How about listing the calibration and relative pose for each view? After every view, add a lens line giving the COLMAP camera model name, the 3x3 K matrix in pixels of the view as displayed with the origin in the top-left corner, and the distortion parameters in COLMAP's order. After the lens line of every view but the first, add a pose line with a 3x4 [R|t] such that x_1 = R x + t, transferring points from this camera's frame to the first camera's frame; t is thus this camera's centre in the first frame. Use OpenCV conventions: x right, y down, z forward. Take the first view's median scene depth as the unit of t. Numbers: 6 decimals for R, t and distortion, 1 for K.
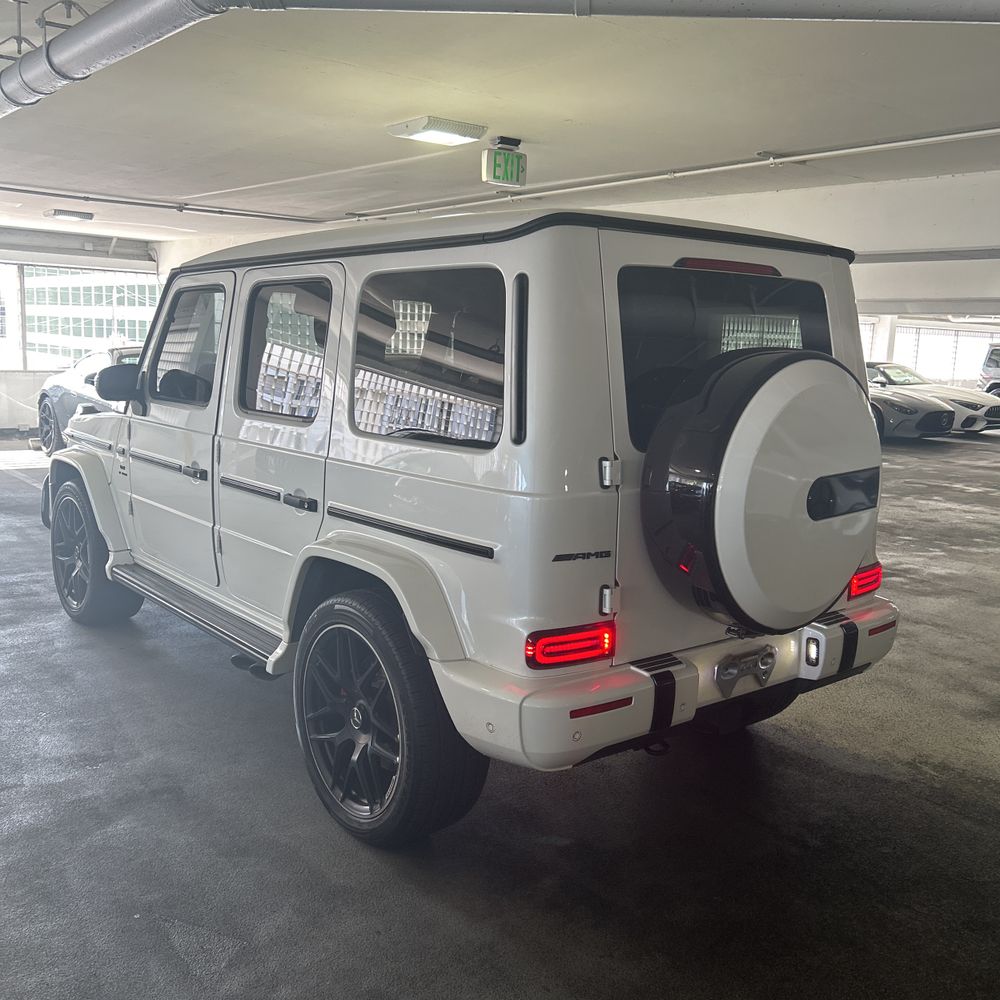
lens RADIAL K [[1010.1, 0, 492.7], [0, 1010.1, 480.8], [0, 0, 1]] dist [0.019321, 0.000000]
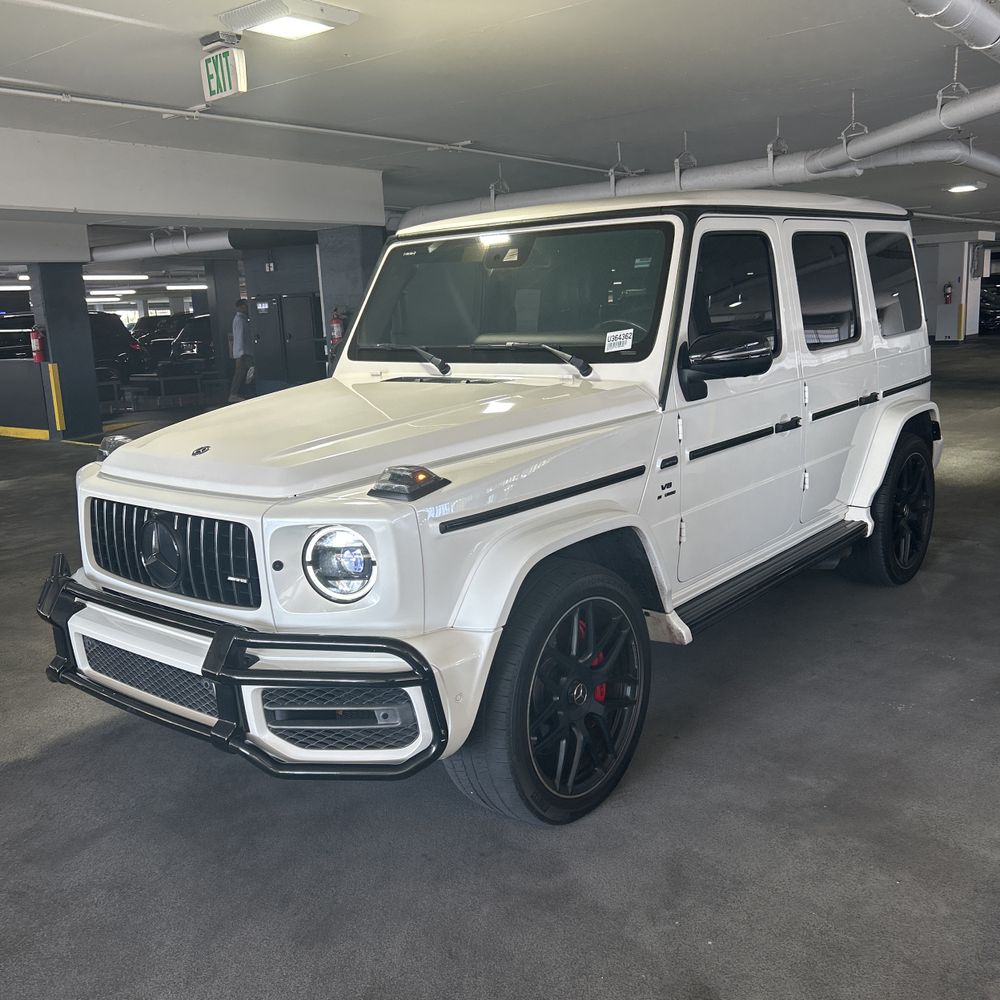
lens RADIAL K [[1010.1, 0, 502.1], [0, 1010.1, 508.5], [0, 0, 1]] dist [0.019321, 0.000000]
pose [[-0.203832, -0.220792, 0.953784, -1.325821], [0.179915, 0.949196, 0.258180, -0.261801], [-0.962332, 0.224226, -0.153753, 1.601209]]
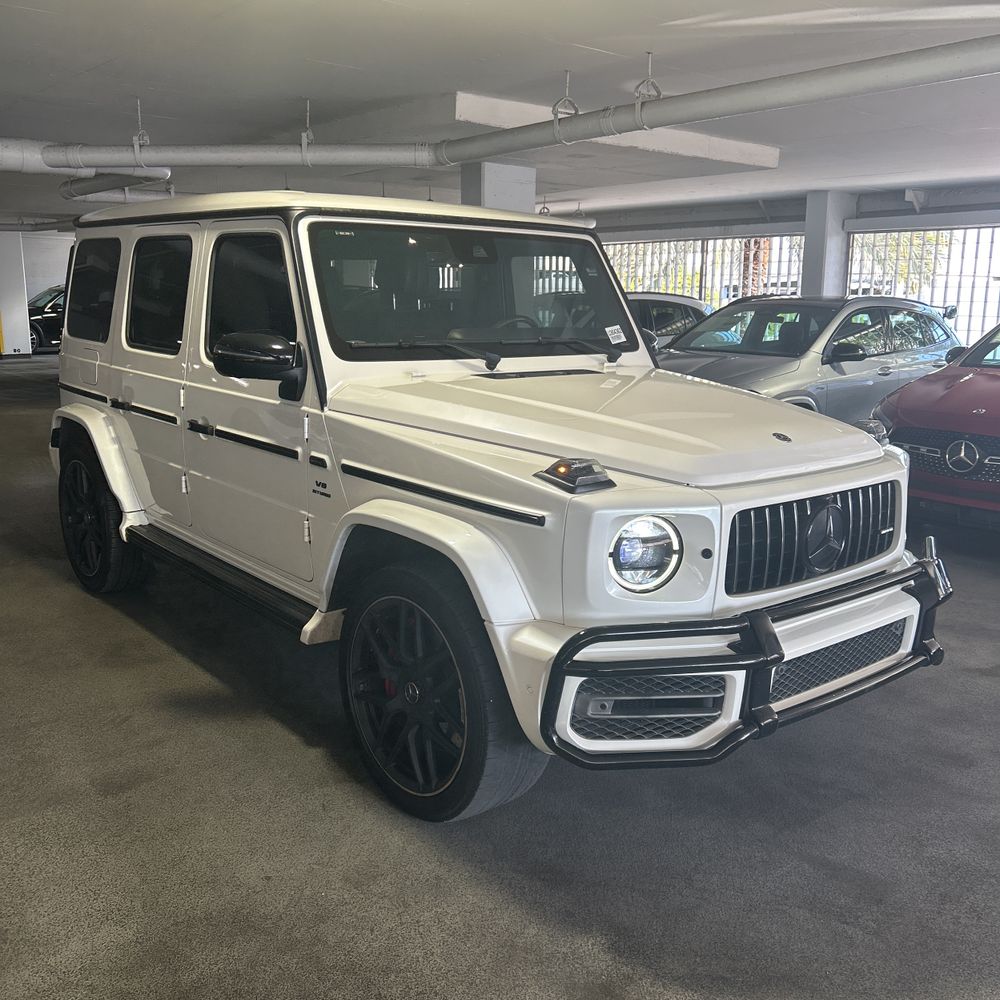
lens RADIAL K [[1010.1, 0, 498.7], [0, 1010.1, 498.6], [0, 0, 1]] dist [0.019321, 0.000000]
pose [[-0.998705, -0.040169, -0.031208, -0.239489], [-0.048403, 0.939080, 0.340274, -0.359517], [0.015638, 0.341344, -0.939808, 2.478346]]
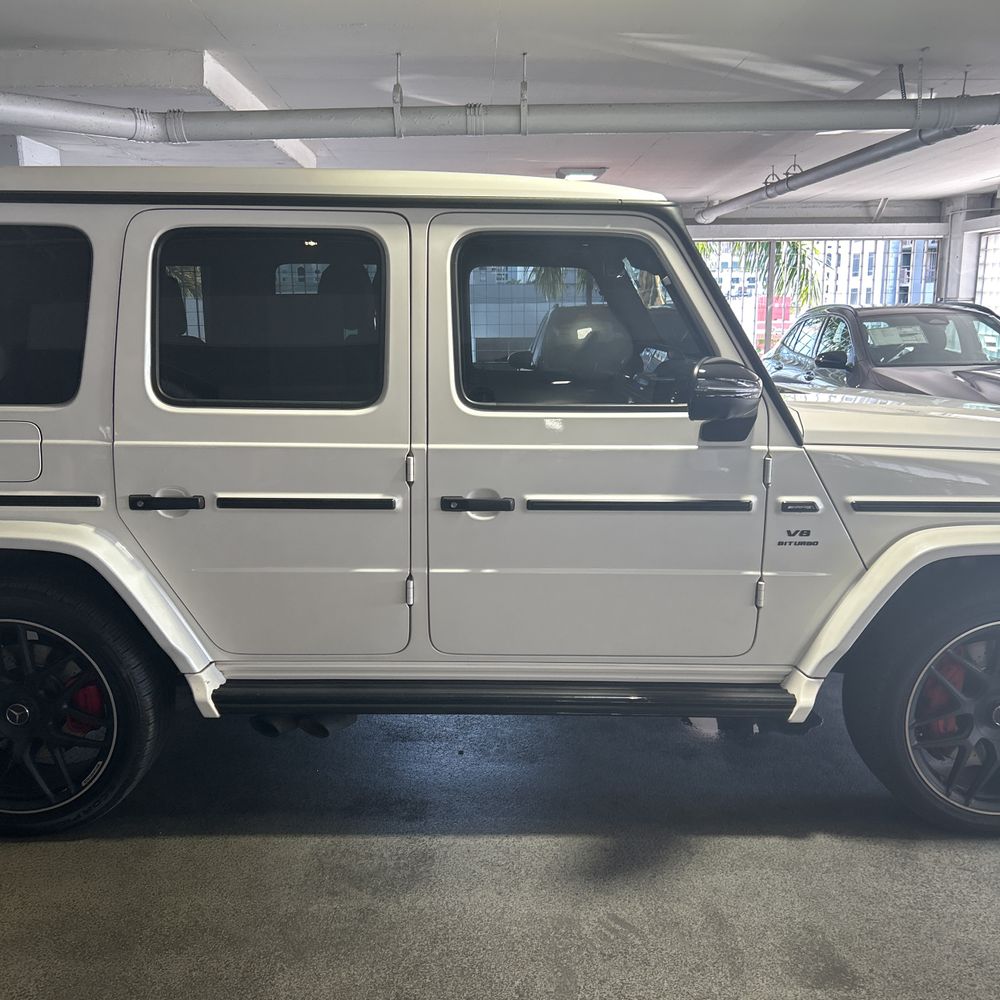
lens RADIAL K [[1010.1, 0, 486.7], [0, 1010.1, 515.2], [0, 0, 1]] dist [0.019321, 0.000000]
pose [[-0.621652, 0.129124, -0.772577, 0.647144], [-0.129791, 0.955704, 0.264166, -0.240455], [0.772465, 0.264493, -0.577357, 1.871778]]
